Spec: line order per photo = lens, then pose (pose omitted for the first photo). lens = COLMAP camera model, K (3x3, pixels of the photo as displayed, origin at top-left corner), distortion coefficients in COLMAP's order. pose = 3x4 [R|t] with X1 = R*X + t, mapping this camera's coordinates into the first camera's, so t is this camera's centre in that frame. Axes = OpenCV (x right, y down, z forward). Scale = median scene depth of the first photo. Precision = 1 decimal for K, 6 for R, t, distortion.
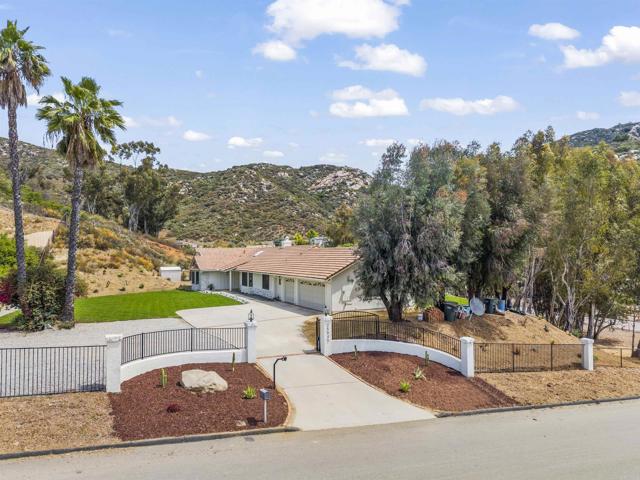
lens RADIAL K [[430.7, 0, 320.0], [0, 430.7, 240.0], [0, 0, 1]] dist [0.015162, -0.001538]
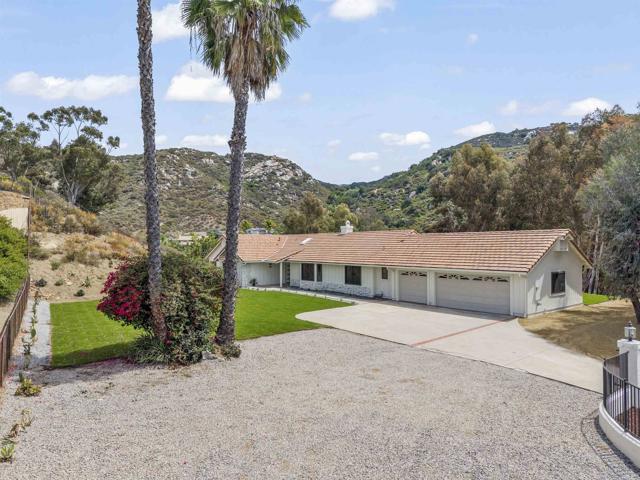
lens RADIAL K [[431.1, 0, 319.3], [0, 431.1, 242.8], [0, 0, 1]] dist [0.042729, -0.045718]
pose [[0.980898, 0.006210, 0.194425, -0.317891], [-0.010866, 0.999679, 0.022890, 0.017650], [-0.194221, -0.024566, 0.980650, 0.213804]]
